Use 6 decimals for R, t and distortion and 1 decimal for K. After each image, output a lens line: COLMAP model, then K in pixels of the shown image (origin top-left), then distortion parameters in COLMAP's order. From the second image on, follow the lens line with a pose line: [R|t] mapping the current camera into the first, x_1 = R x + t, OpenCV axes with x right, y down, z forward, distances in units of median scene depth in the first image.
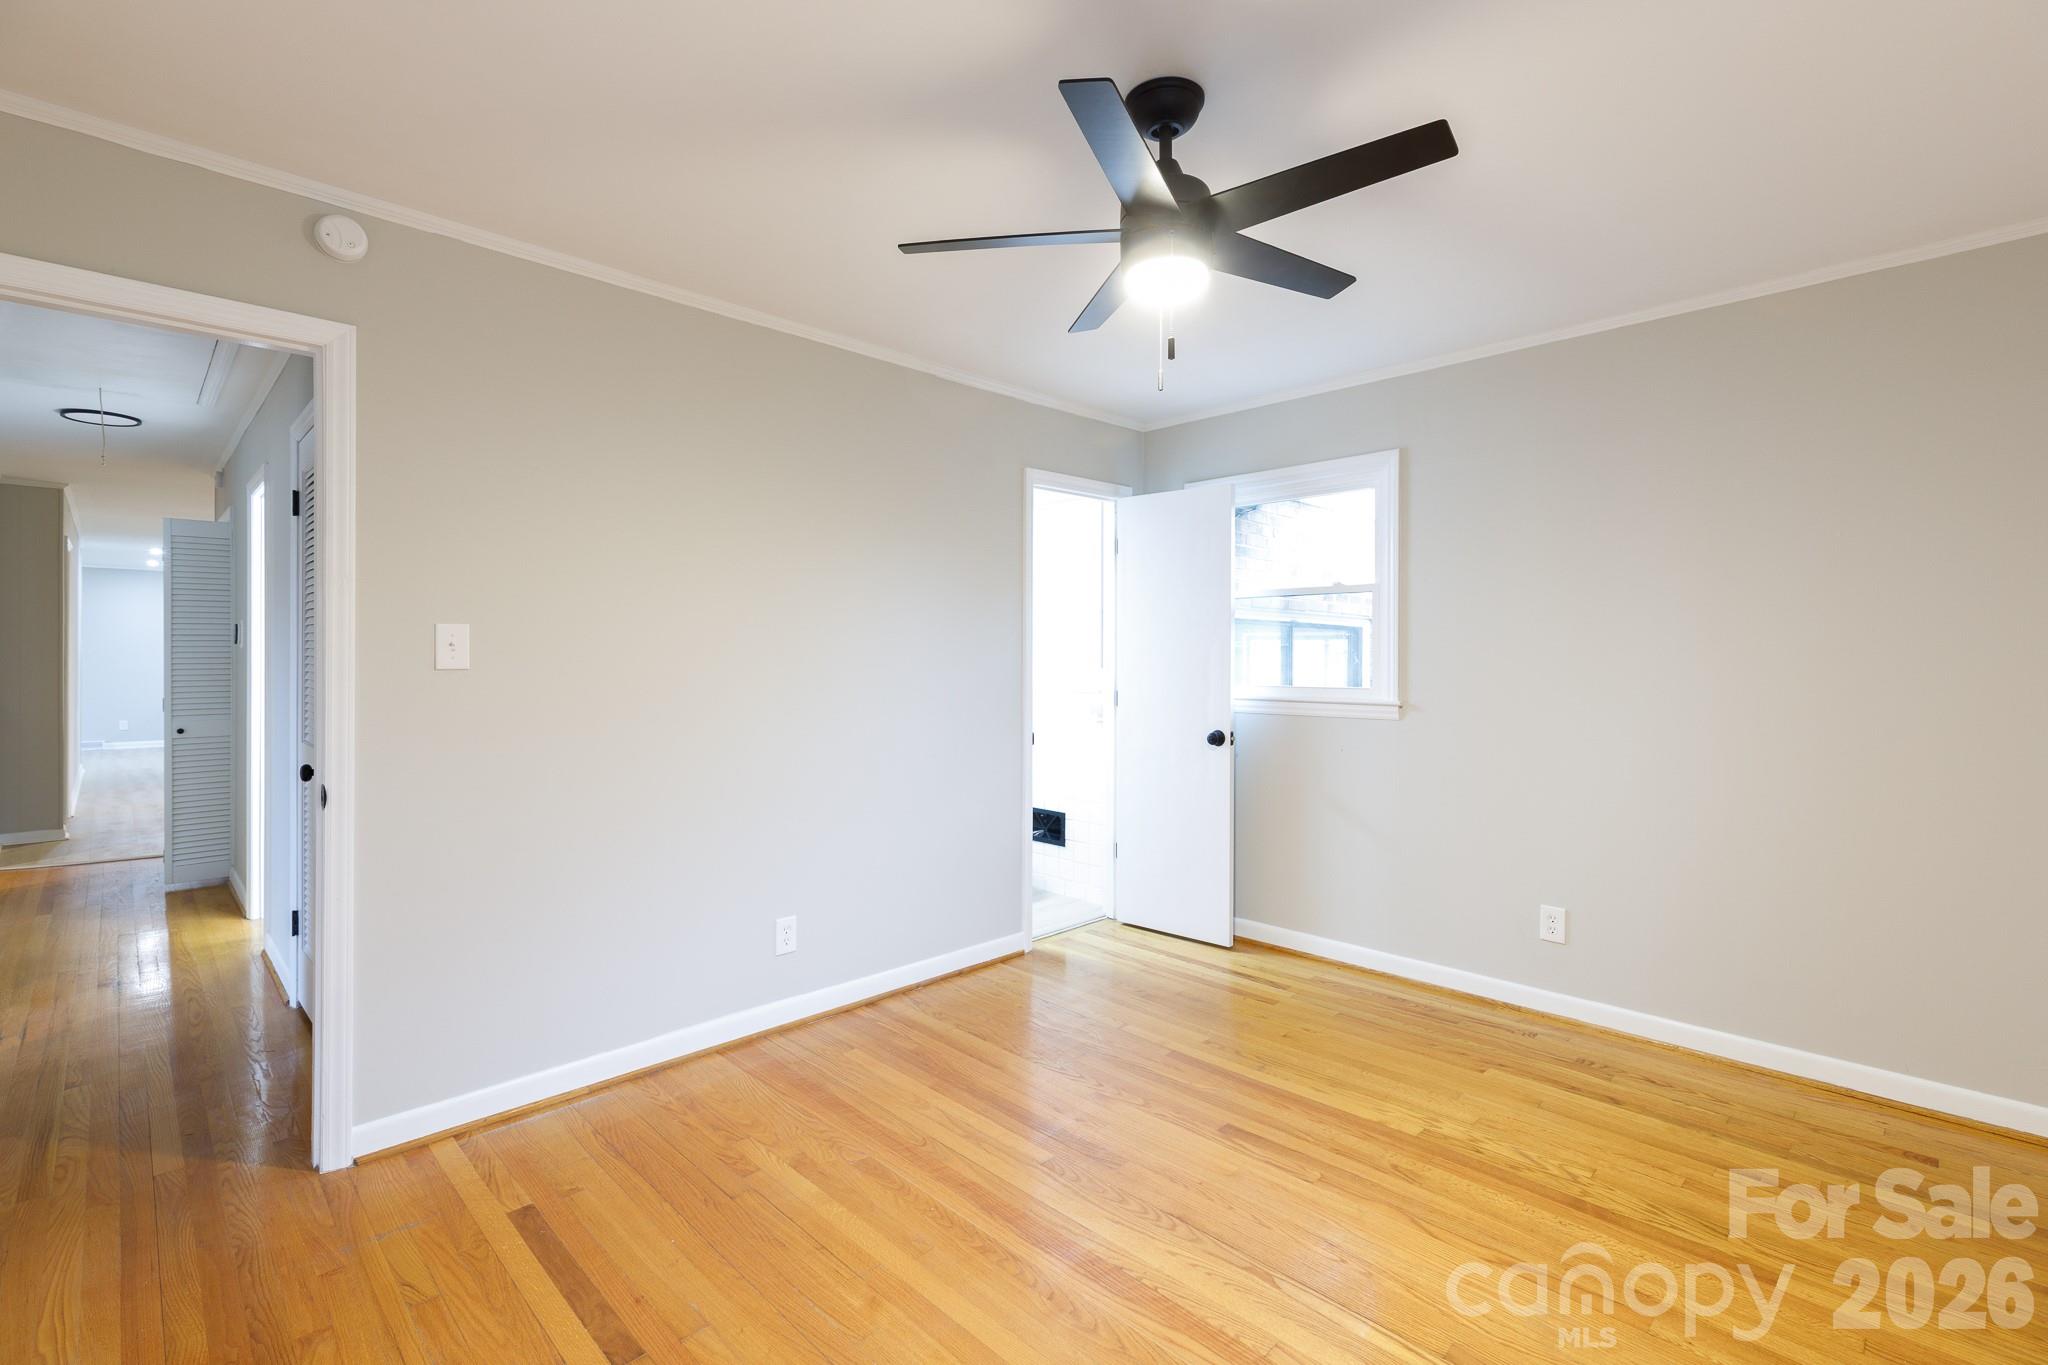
lens RADIAL K [[923.4, 0, 1022.4], [0, 923.4, 655.0], [0, 0, 1]] dist [0.001881, 0.000022]
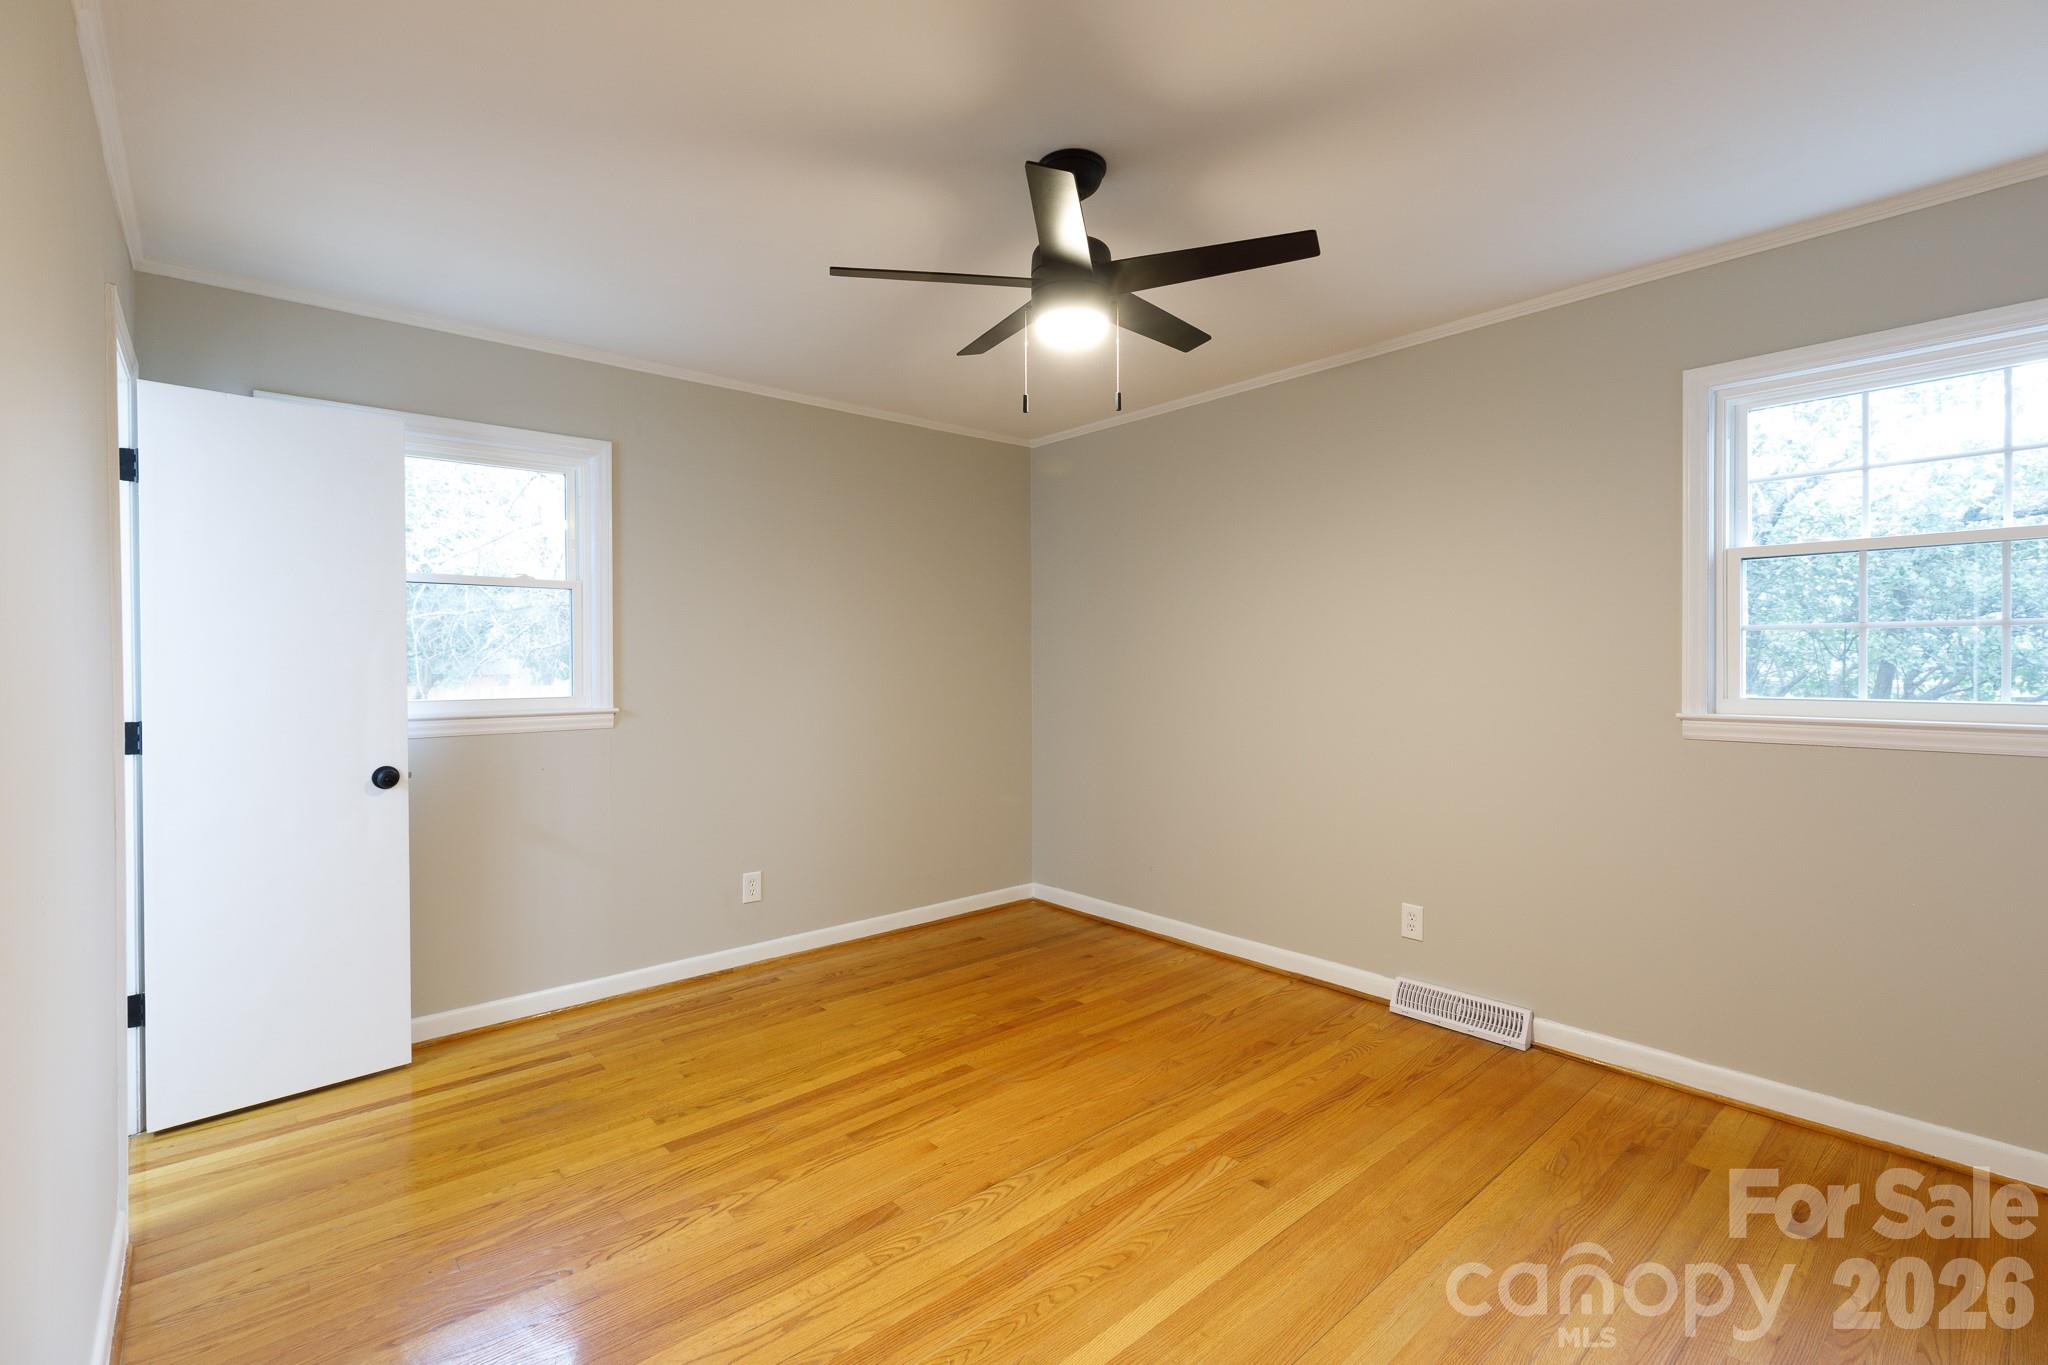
lens RADIAL K [[918.4, 0, 1023.7], [0, 918.4, 672.9], [0, 0, 1]] dist [0.003427, -0.000222]
pose [[0.046038, -0.014398, 0.998836, -0.530899], [0.000079, 0.999896, 0.014409, 0.000026], [-0.998940, -0.000585, 0.046034, 0.547874]]
